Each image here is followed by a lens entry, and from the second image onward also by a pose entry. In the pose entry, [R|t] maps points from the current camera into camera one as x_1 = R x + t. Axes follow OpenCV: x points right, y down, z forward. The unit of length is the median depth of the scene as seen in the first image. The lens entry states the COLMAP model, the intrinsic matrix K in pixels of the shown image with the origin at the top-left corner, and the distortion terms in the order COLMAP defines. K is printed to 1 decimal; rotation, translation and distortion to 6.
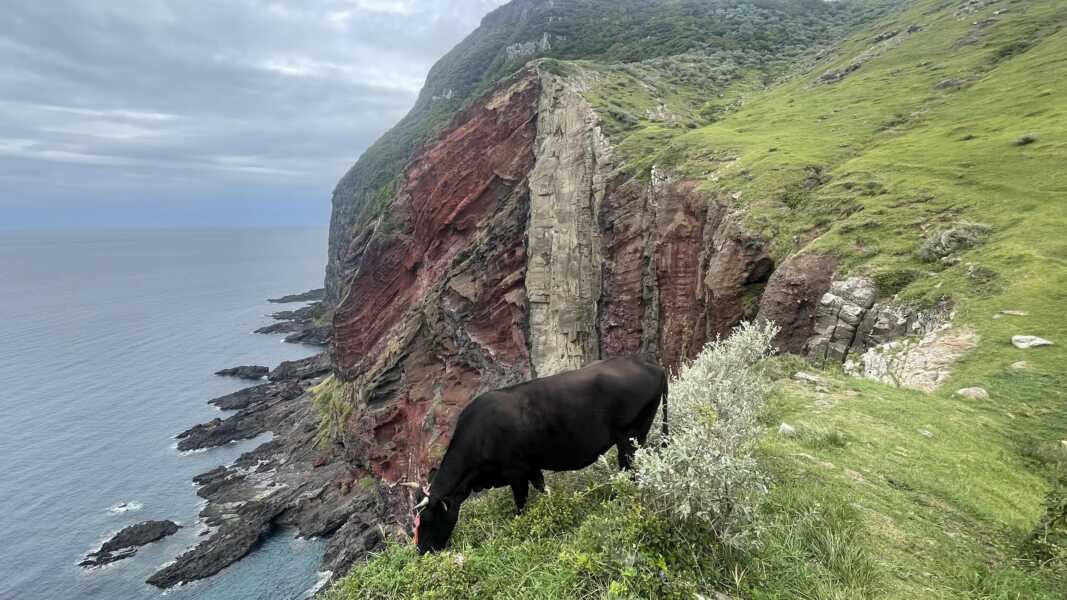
lens RADIAL K [[532.8, 0, 533.2], [0, 532.8, 297.9], [0, 0, 1]] dist [0.012656, -0.020123]
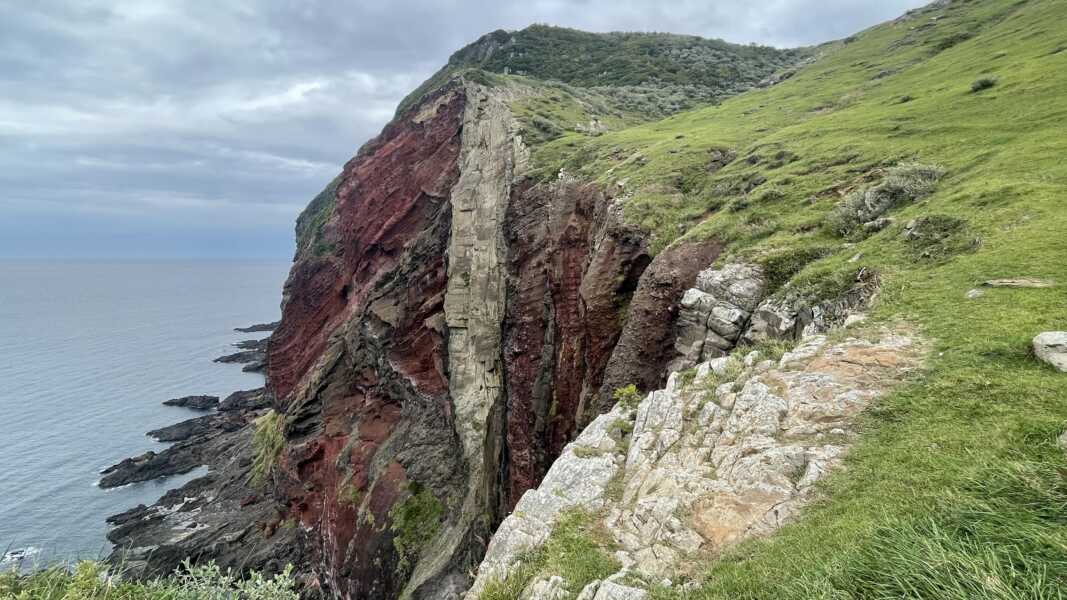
lens RADIAL K [[512.3, 0, 531.2], [0, 512.3, 299.8], [0, 0, 1]] dist [0.017801, -0.031945]
pose [[0.999200, 0.011599, 0.038275, 0.090744], [-0.009292, 0.998161, -0.059906, 0.011161], [-0.038899, 0.059502, 0.997470, 0.108968]]
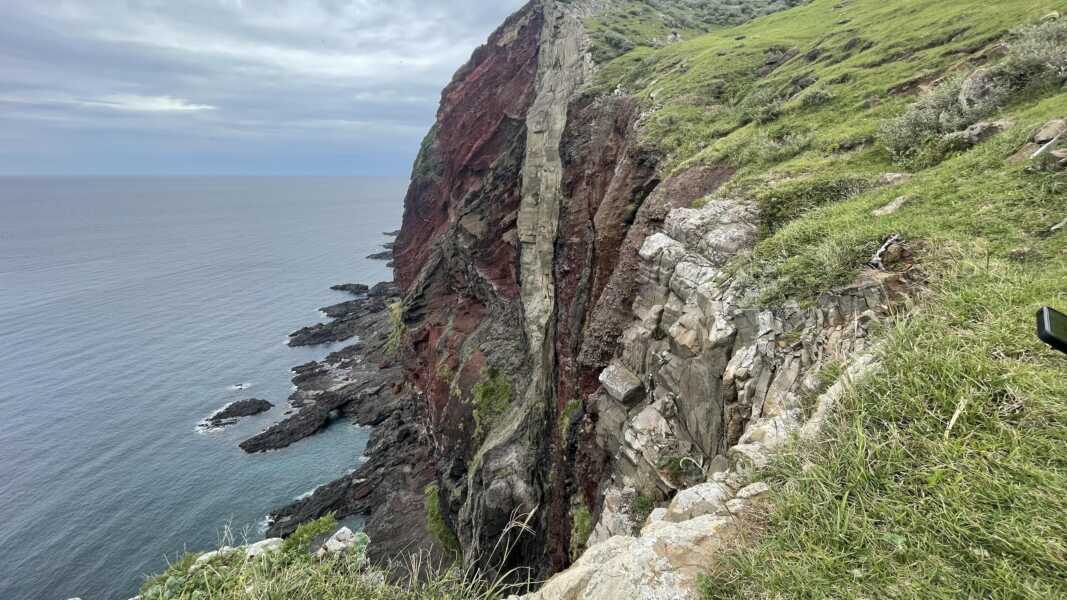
lens RADIAL K [[428.6, 0, 533.5], [0, 428.6, 300.0], [0, 0, 1]] dist [-0.008155, 0.004355]
pose [[0.986288, 0.067406, -0.150637, 0.135063], [-0.045760, 0.988693, 0.142804, -0.000085], [0.158560, -0.133953, 0.978221, 0.165062]]
